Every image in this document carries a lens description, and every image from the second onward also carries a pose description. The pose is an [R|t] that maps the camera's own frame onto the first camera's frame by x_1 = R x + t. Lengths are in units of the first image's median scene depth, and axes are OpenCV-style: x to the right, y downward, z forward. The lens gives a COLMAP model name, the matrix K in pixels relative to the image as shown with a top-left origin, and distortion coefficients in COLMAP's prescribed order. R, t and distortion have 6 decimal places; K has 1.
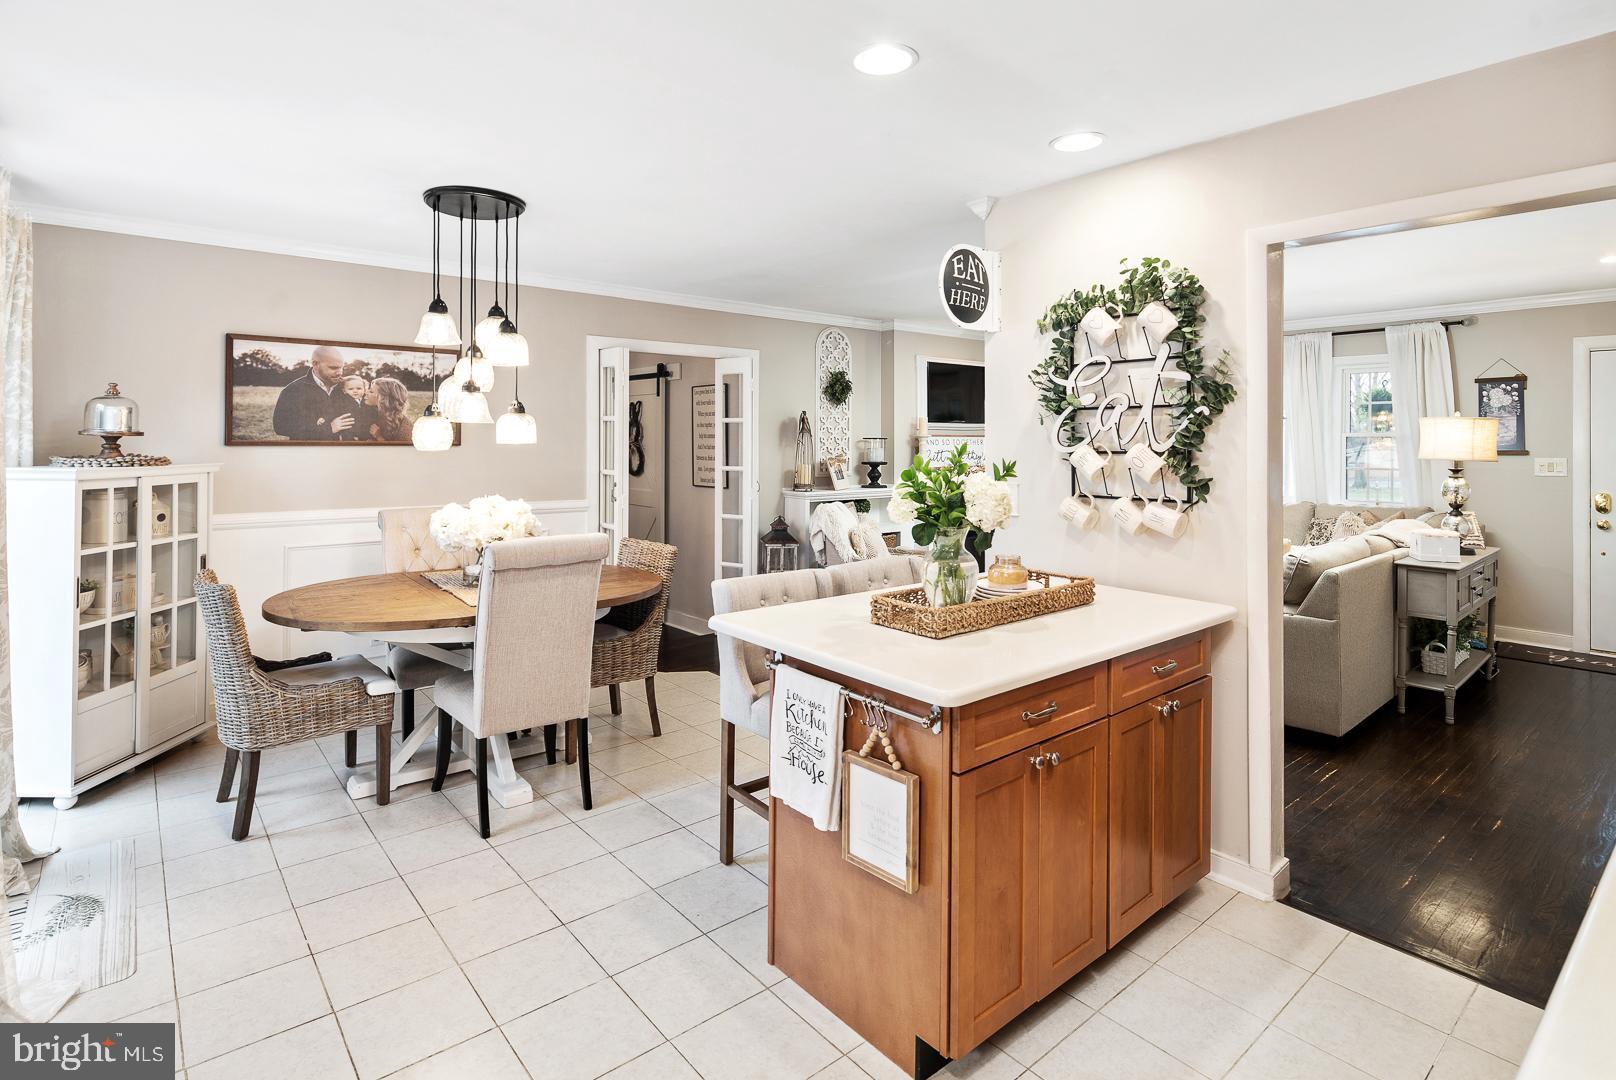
lens RADIAL K [[802.6, 0, 801.4], [0, 802.6, 441.8], [0, 0, 1]] dist [0.005635, -0.007544]
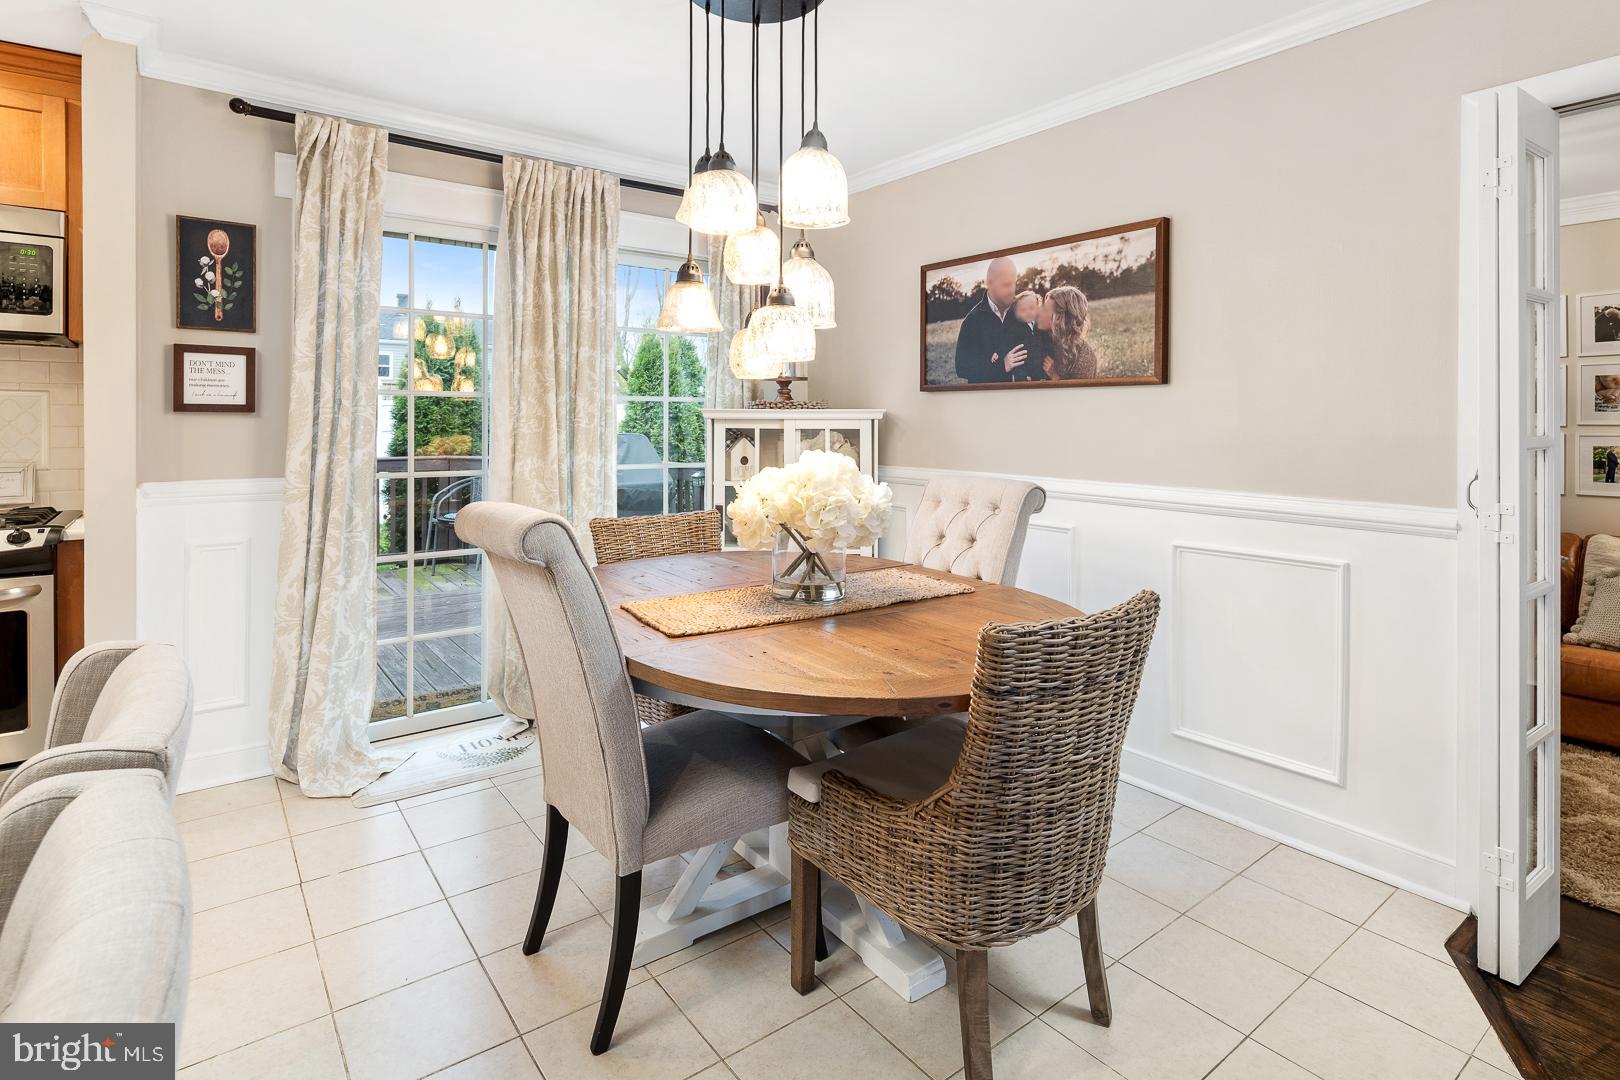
lens RADIAL K [[804.5, 0, 817.5], [0, 804.5, 421.3], [0, 0, 1]] dist [0.005635, -0.007544]
pose [[-0.033247, -0.002132, -0.999445, 0.160488], [-0.006521, 0.999977, -0.001916, 0.035057], [0.999426, 0.006454, -0.033260, 0.789584]]
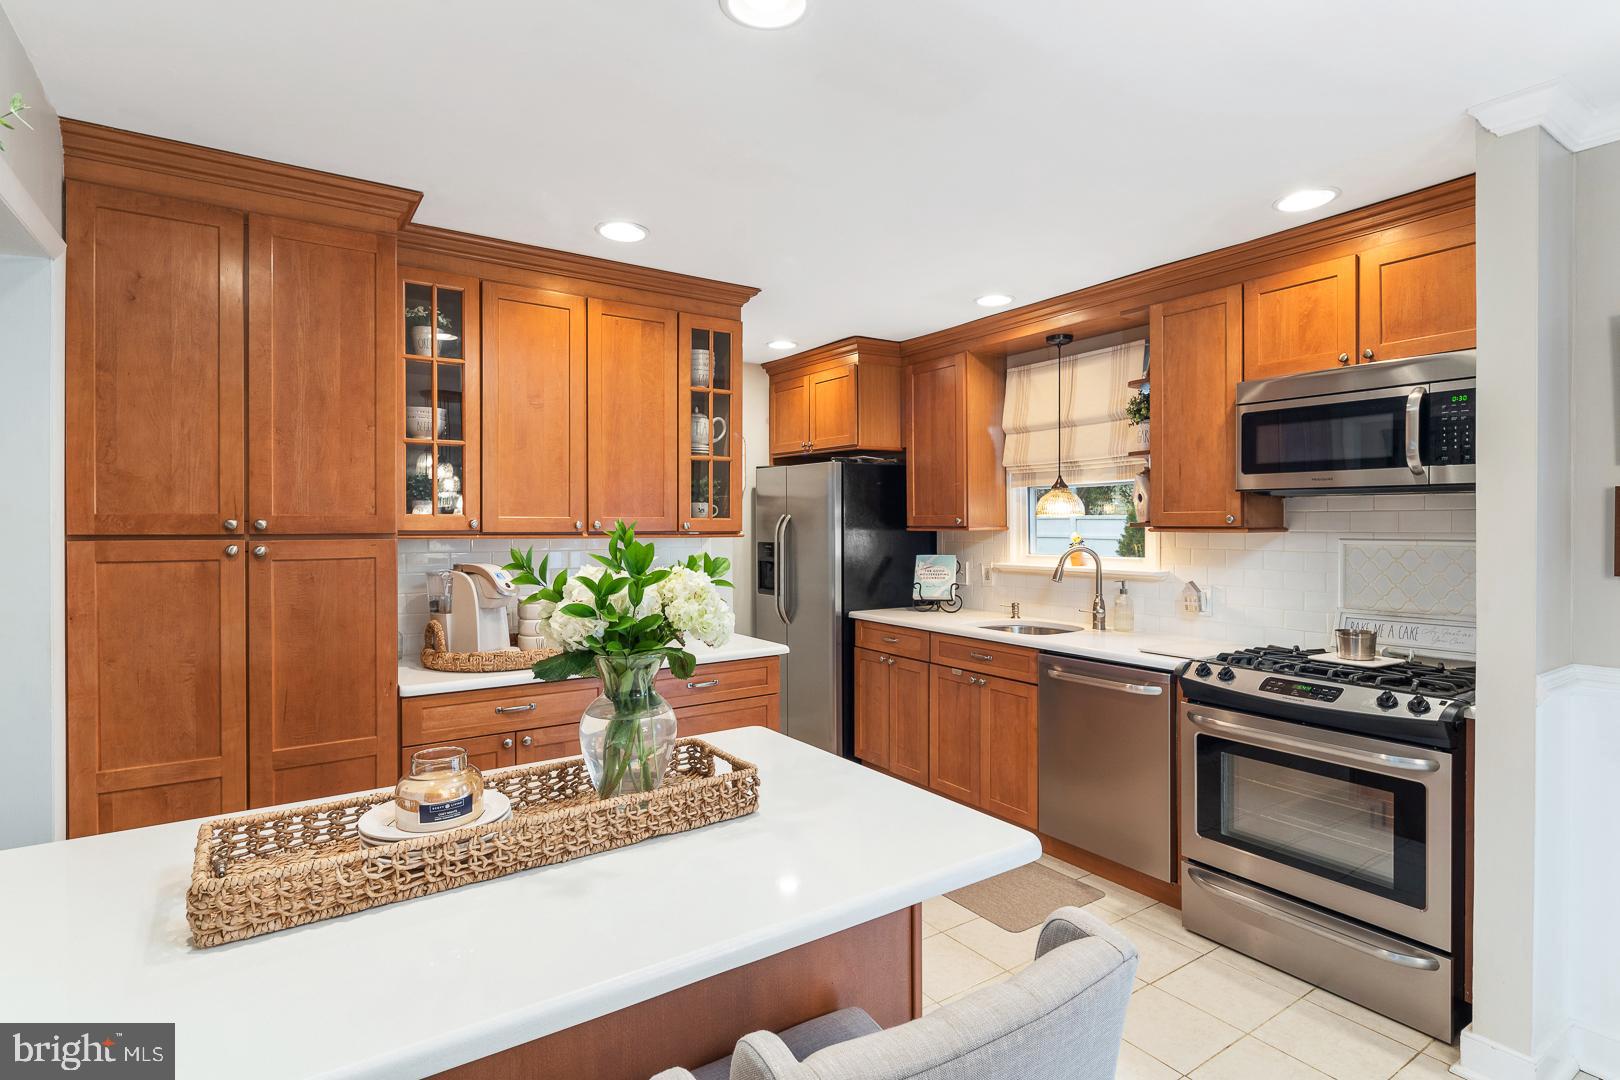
lens RADIAL K [[804.5, 0, 812.9], [0, 804.5, 530.2], [0, 0, 1]] dist [0.005635, -0.007544]
pose [[-0.994409, -0.003556, 0.105541, -0.011990], [-0.002332, 0.999929, 0.011717, 0.001172], [-0.105575, 0.011406, -0.994346, 0.788445]]
